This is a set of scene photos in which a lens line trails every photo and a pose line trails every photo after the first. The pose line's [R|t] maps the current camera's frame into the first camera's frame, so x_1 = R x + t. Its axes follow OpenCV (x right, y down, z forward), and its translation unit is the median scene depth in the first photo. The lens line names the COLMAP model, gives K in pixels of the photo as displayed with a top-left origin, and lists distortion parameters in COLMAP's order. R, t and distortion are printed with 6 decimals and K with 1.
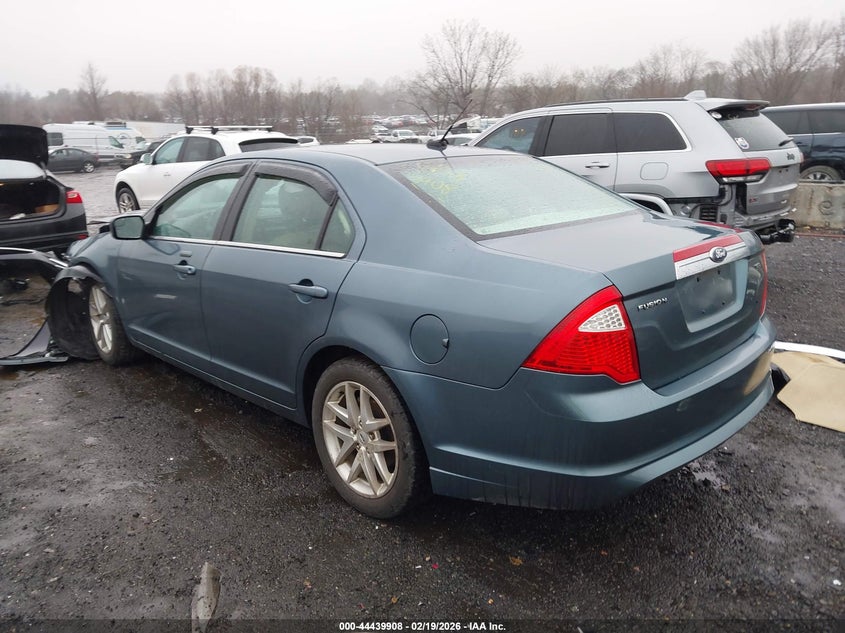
lens RADIAL K [[671.0, 0, 422.5], [0, 671.0, 316.5], [0, 0, 1]] dist [0.007645, 0.000386]
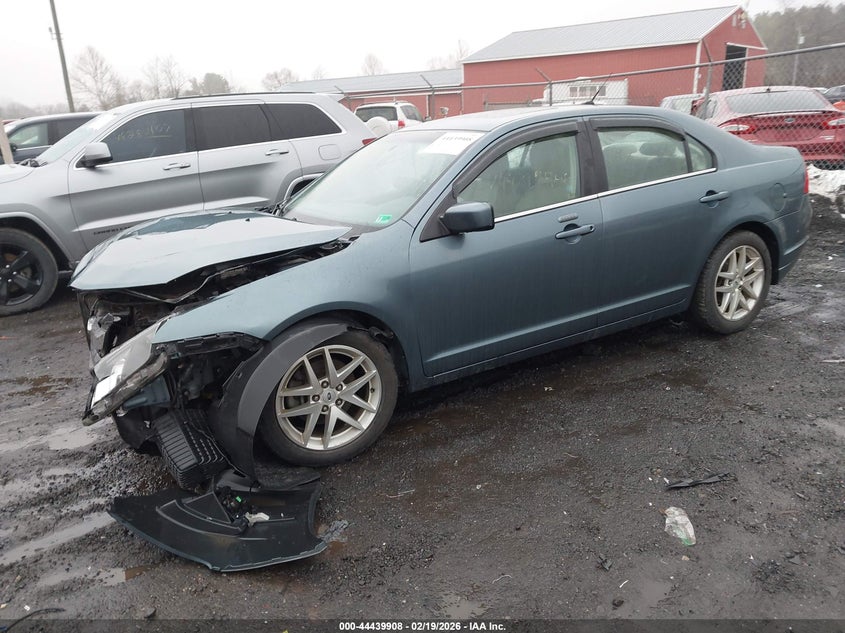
lens RADIAL K [[671.0, 0, 422.5], [0, 671.0, 316.5], [0, 0, 1]] dist [0.007645, 0.000386]
pose [[0.247632, -0.279457, 0.927676, -1.351273], [0.311511, 0.929621, 0.196889, -0.218534], [-0.917409, 0.240225, 0.317258, 0.926087]]
